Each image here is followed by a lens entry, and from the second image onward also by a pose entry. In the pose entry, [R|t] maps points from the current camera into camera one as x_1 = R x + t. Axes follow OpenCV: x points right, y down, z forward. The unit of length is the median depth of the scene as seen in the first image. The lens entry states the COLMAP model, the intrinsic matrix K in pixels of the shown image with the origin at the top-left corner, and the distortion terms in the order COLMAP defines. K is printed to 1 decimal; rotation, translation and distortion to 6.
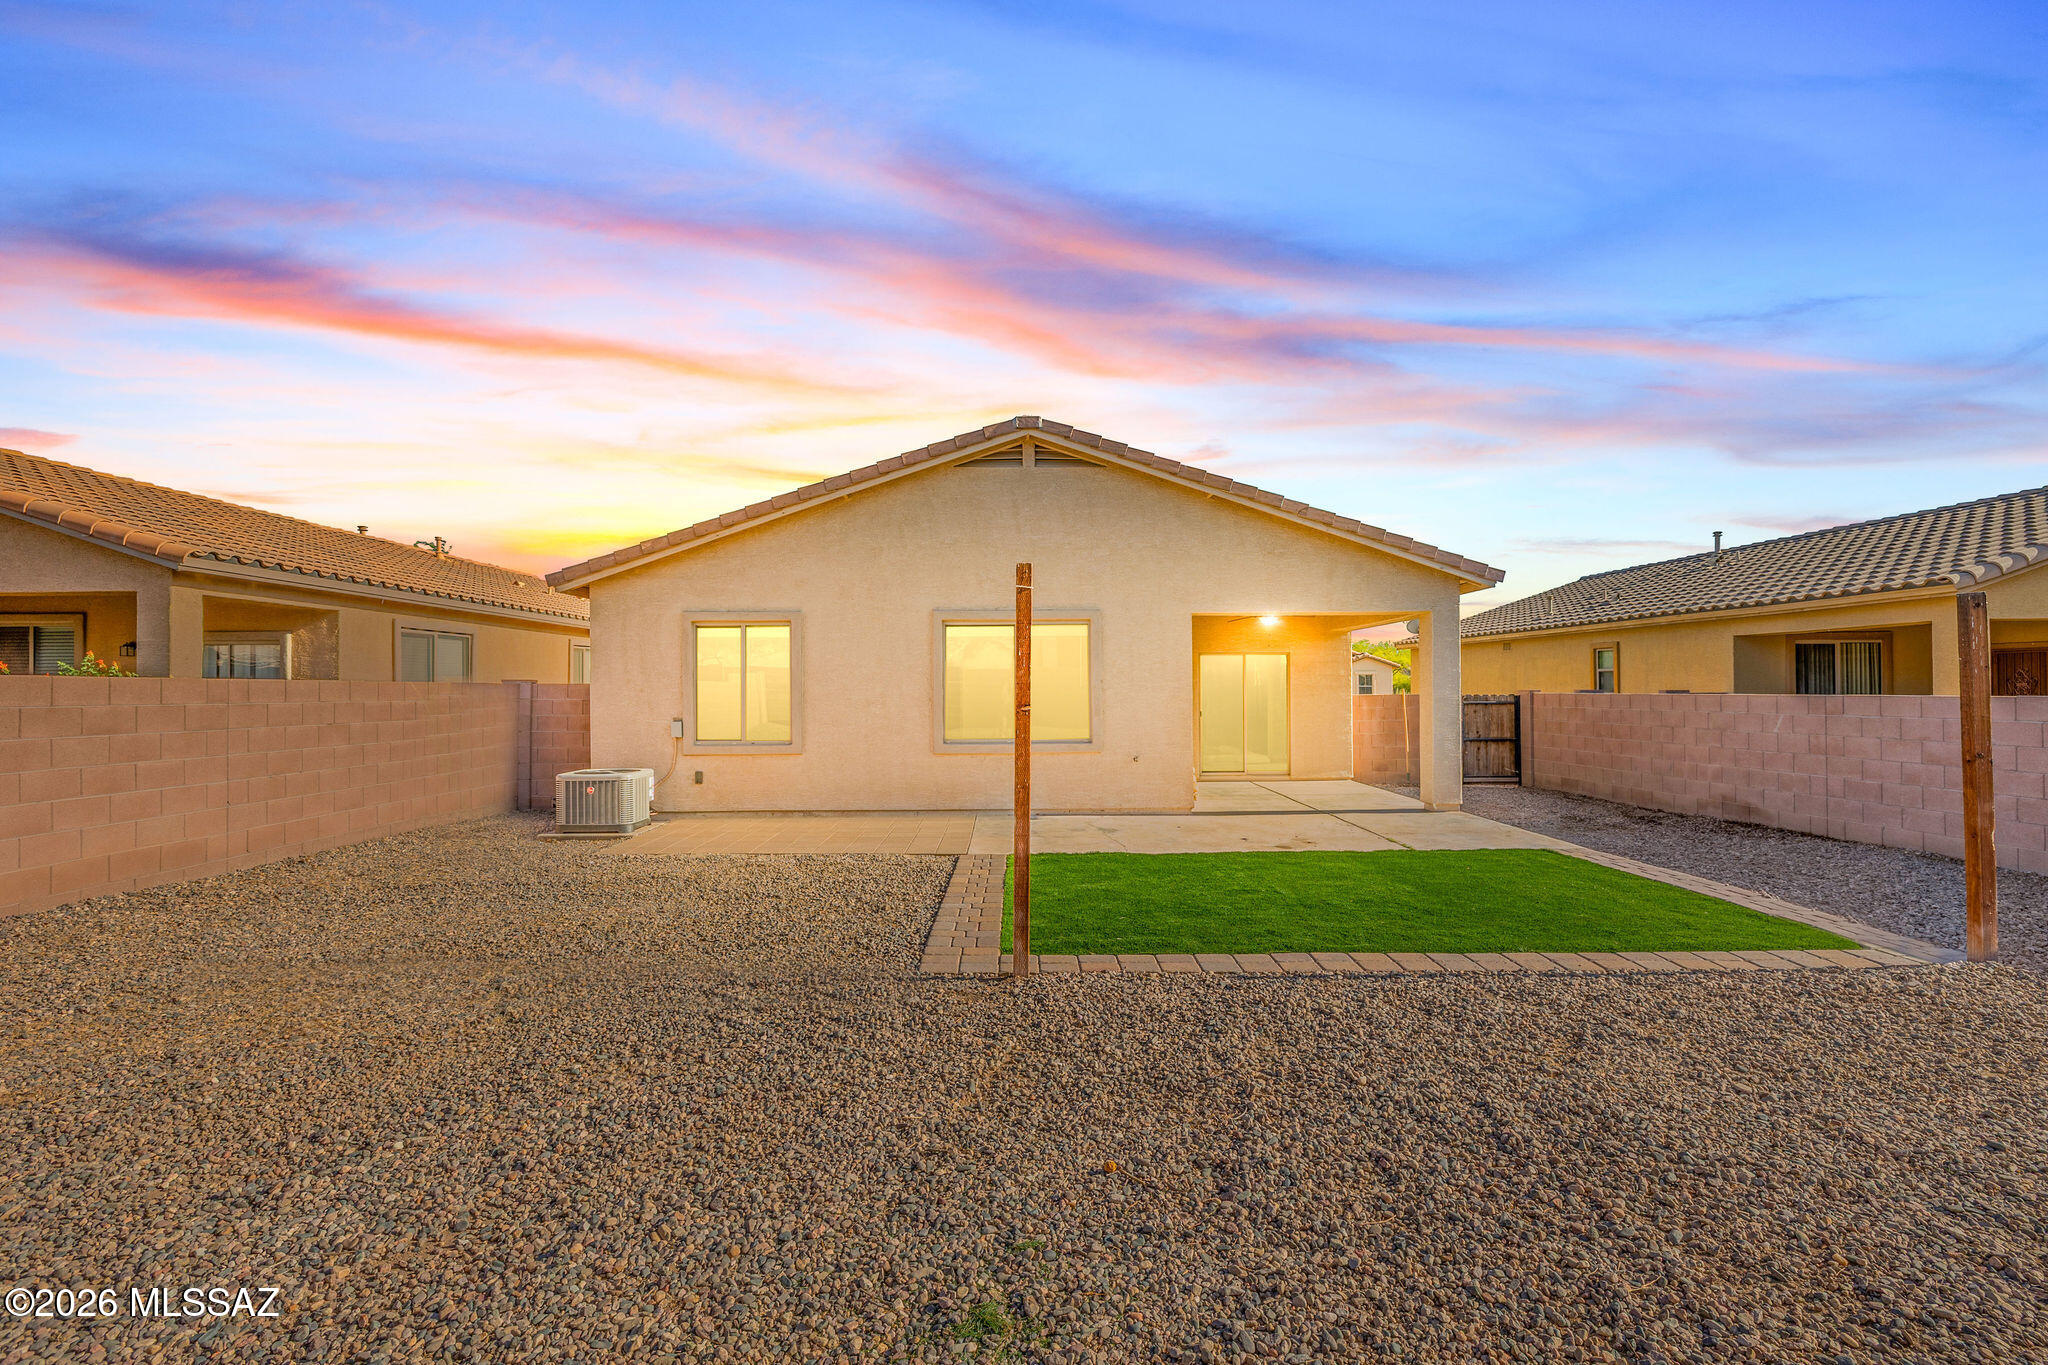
lens RADIAL K [[912.5, 0, 1033.0], [0, 912.5, 685.0], [0, 0, 1]] dist [-0.001541, 0.000028]
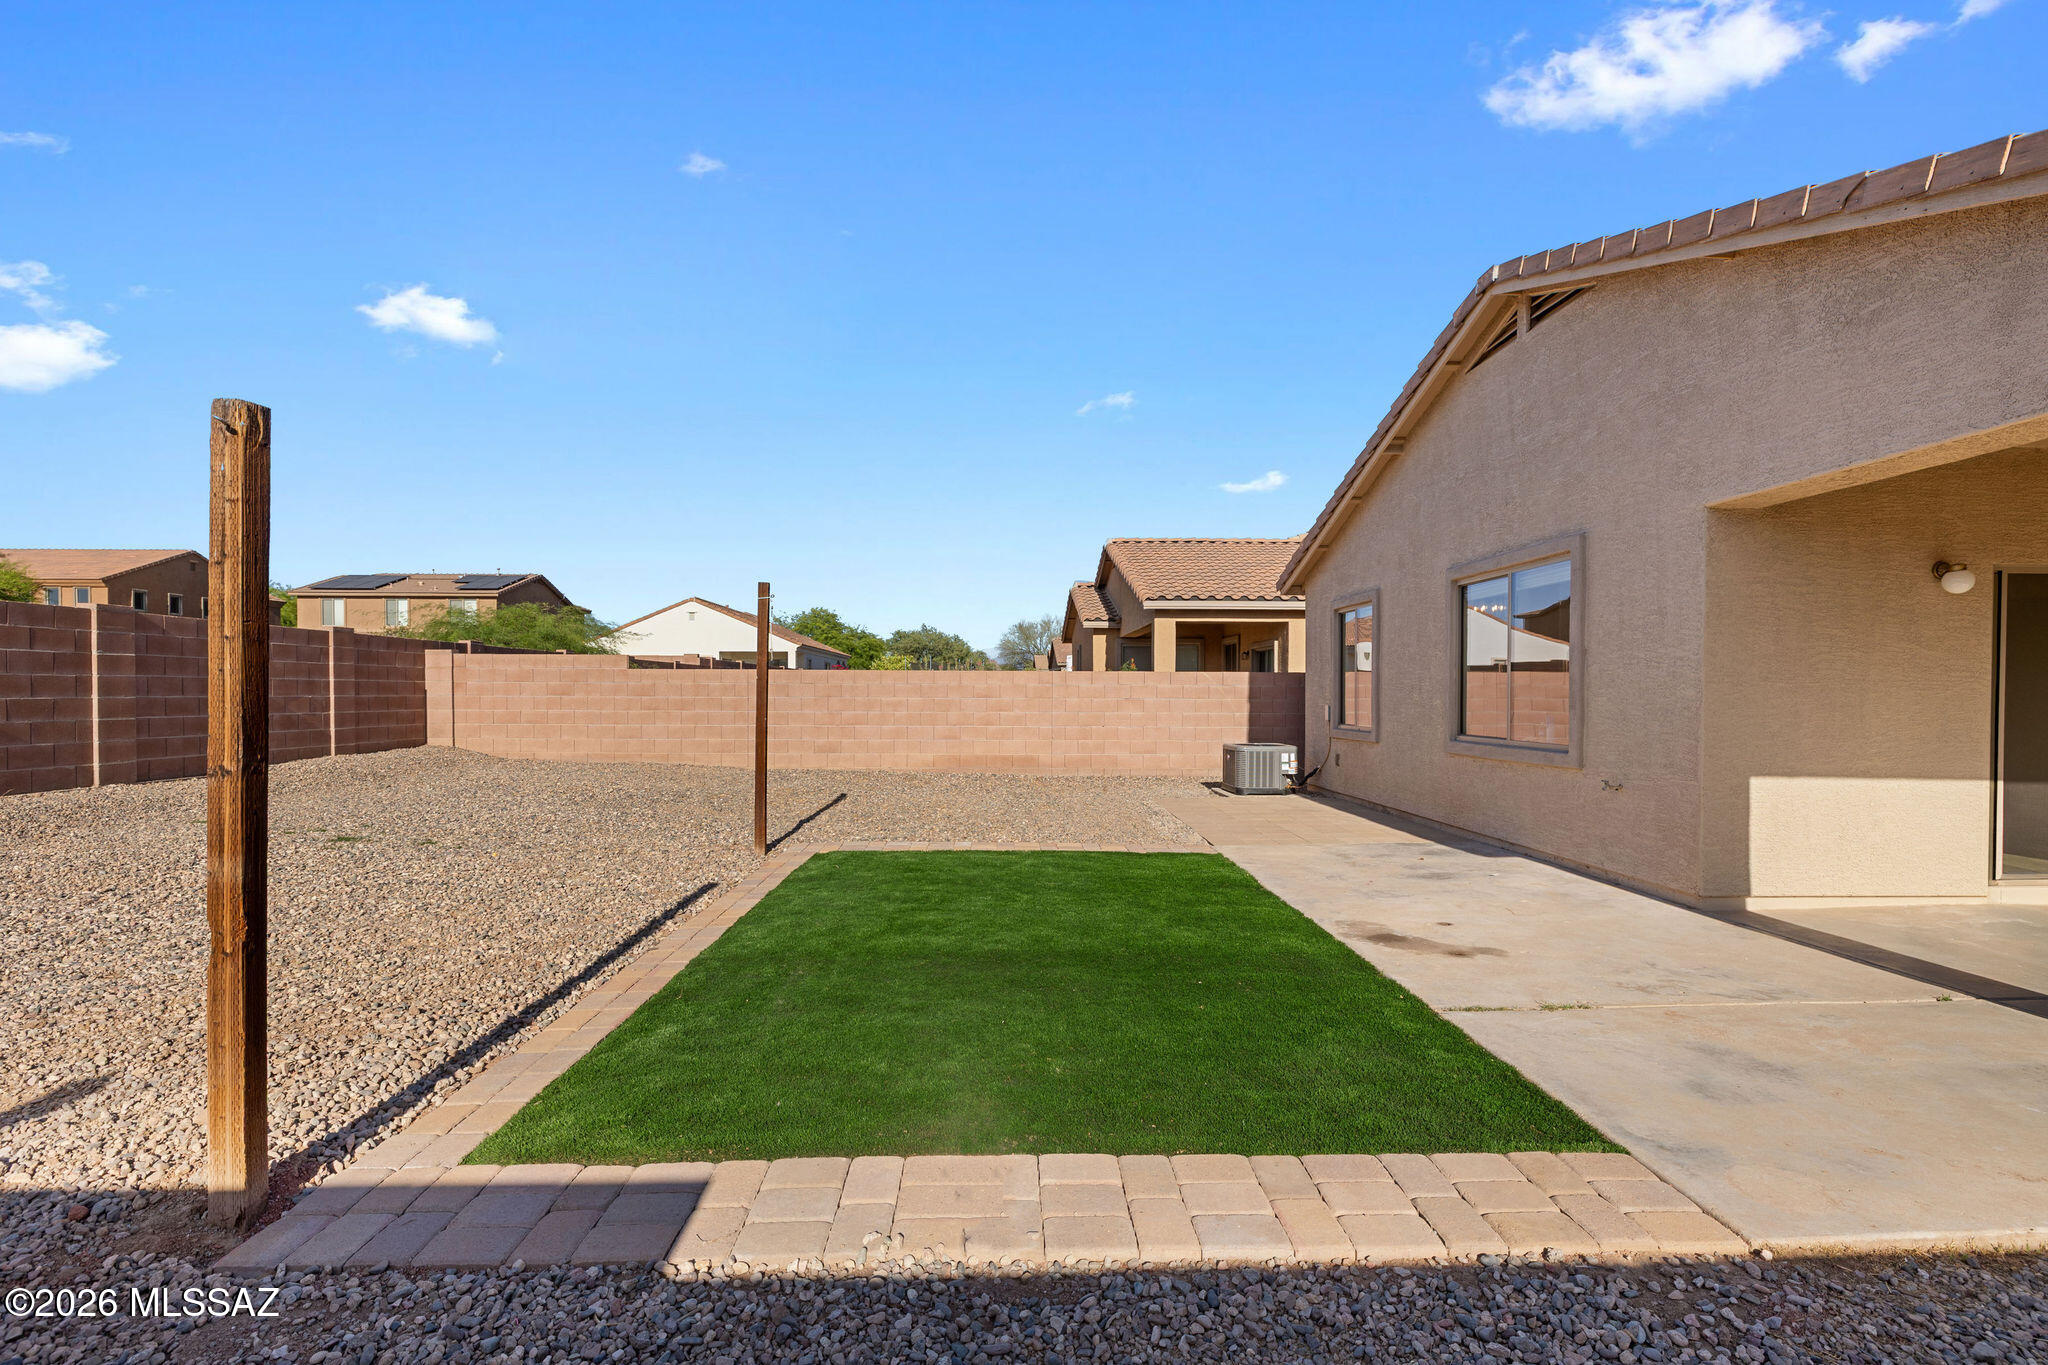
lens RADIAL K [[912.5, 0, 1029.9], [0, 912.5, 688.3], [0, 0, 1]] dist [-0.001541, 0.000028]
pose [[0.020953, -0.001349, -0.999780, 0.866425], [0.001462, 0.999998, -0.001318, 0.027104], [0.999779, -0.001434, 0.020955, 0.816912]]
